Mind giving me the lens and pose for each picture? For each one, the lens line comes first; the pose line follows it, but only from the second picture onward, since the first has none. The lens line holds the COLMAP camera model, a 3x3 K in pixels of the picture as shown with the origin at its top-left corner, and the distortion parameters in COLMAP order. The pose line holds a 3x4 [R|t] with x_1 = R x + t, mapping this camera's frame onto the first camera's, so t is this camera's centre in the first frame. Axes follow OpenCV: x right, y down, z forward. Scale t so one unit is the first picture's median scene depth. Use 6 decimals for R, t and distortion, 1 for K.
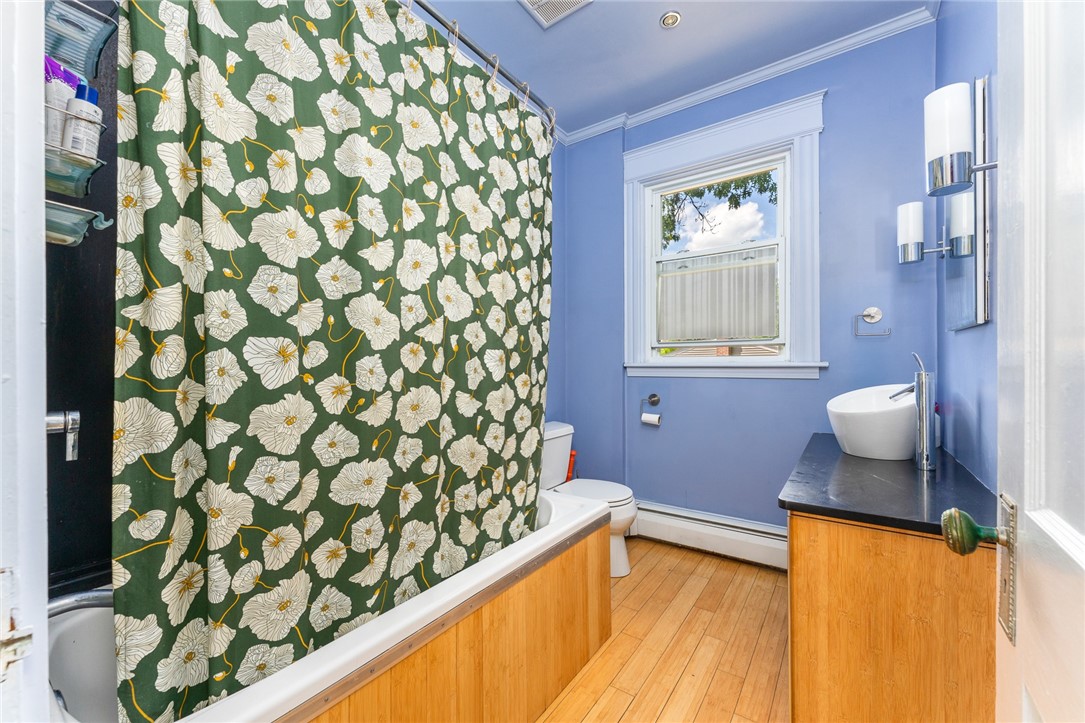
lens RADIAL K [[433.0, 0, 542.5], [0, 433.0, 361.5], [0, 0, 1]] dist [0.000549, 0.000018]
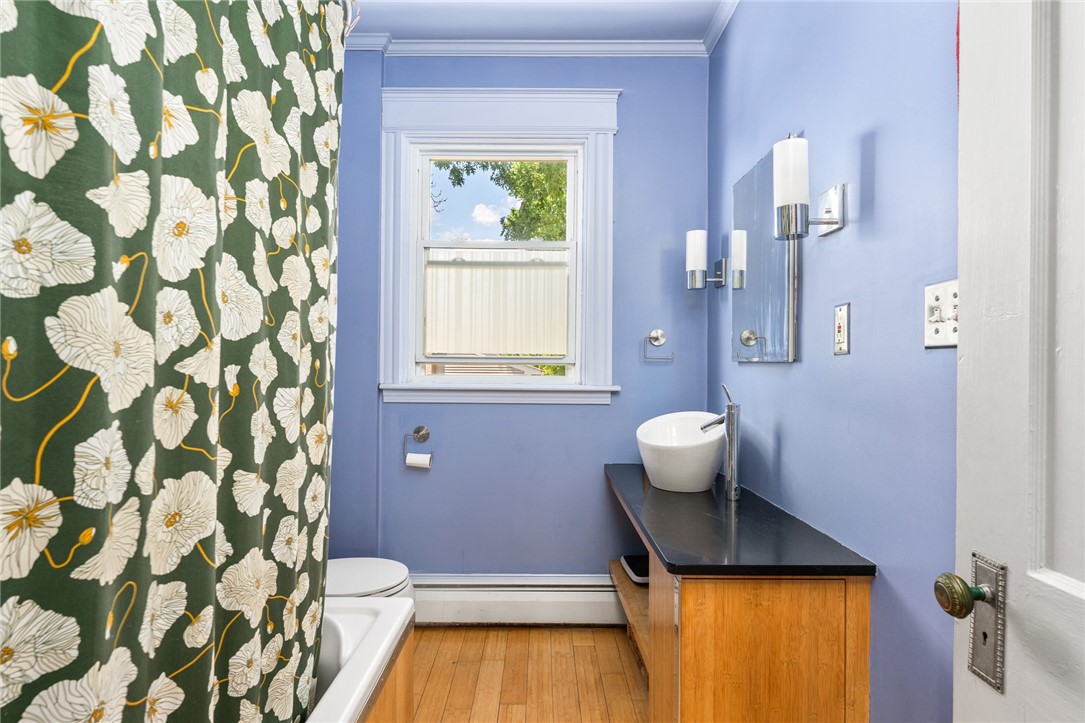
lens RADIAL K [[563.3, 0, 542.5], [0, 563.3, 361.5], [0, 0, 1]] dist [-0.003923, -0.001257]
pose [[0.813113, 0.017839, 0.581832, -0.313360], [-0.016074, 0.999837, -0.008191, -0.070688], [-0.581884, -0.002692, 0.813268, 0.229805]]
